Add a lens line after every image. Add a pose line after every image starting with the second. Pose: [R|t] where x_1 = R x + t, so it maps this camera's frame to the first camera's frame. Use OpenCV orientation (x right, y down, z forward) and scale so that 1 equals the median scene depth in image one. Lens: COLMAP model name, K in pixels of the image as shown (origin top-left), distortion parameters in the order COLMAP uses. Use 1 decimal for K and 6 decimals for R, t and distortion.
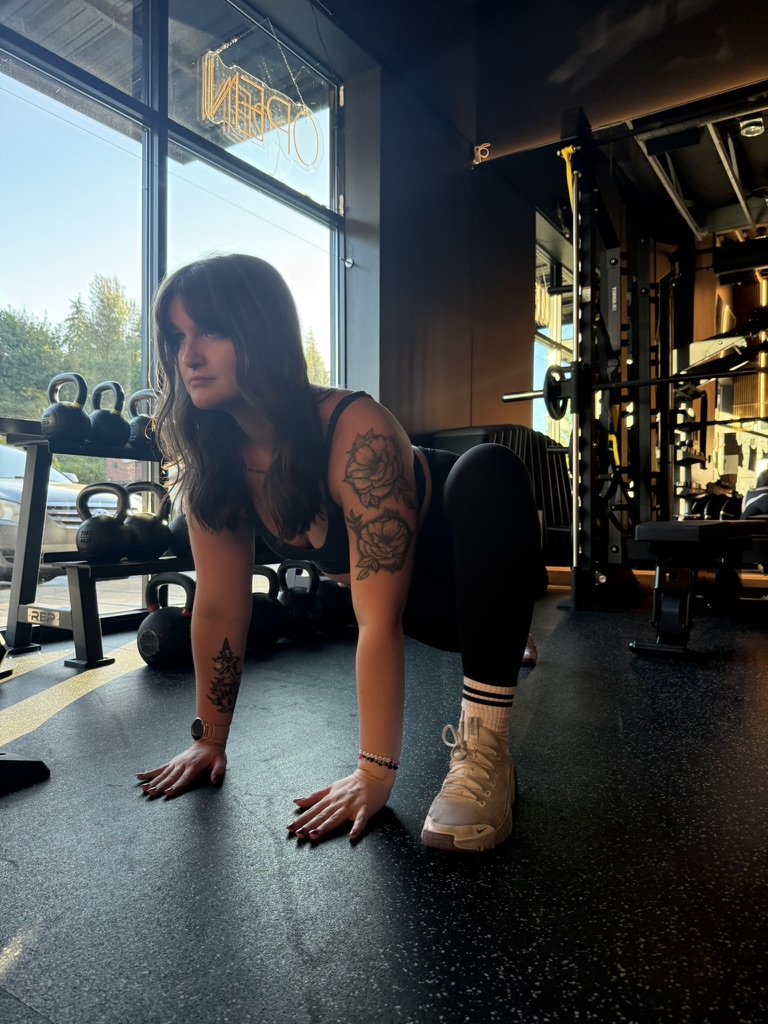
lens RADIAL K [[730.6, 0, 384.0], [0, 730.6, 512.0], [0, 0, 1]] dist [0.083946, -0.113394]
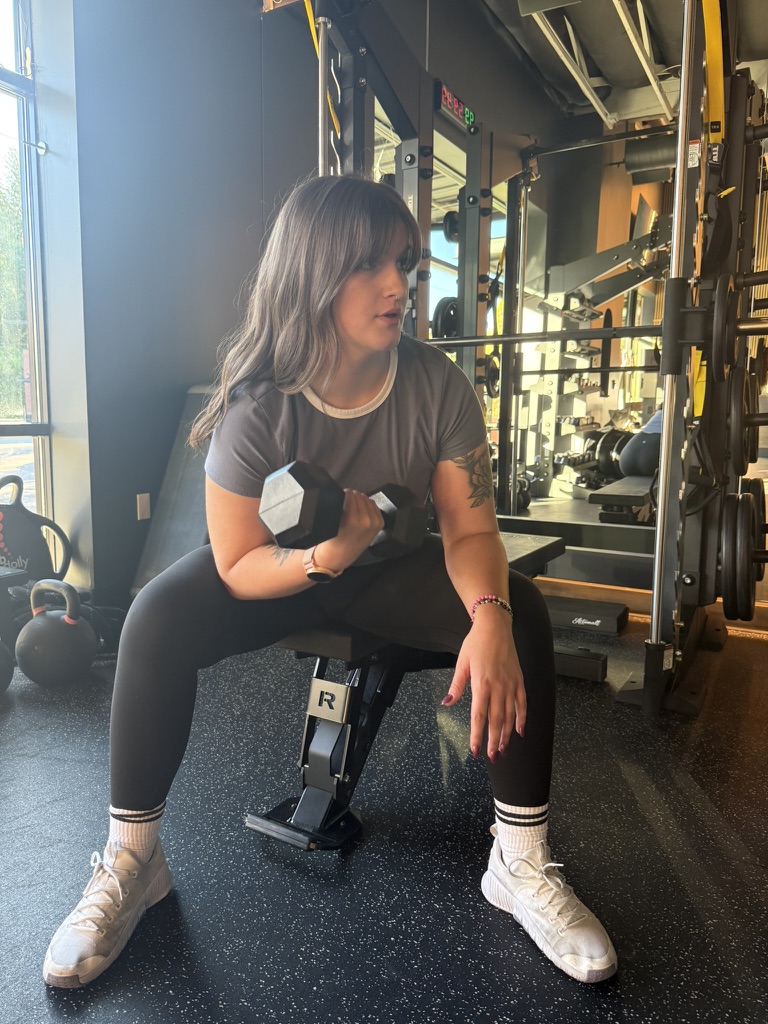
lens RADIAL K [[730.6, 0, 384.0], [0, 730.6, 512.0], [0, 0, 1]] dist [0.083946, -0.113394]
pose [[0.997792, -0.001968, 0.066393, 0.187088], [-0.007145, 0.990582, 0.136737, -0.074508], [-0.066037, -0.136910, 0.988380, 0.185978]]
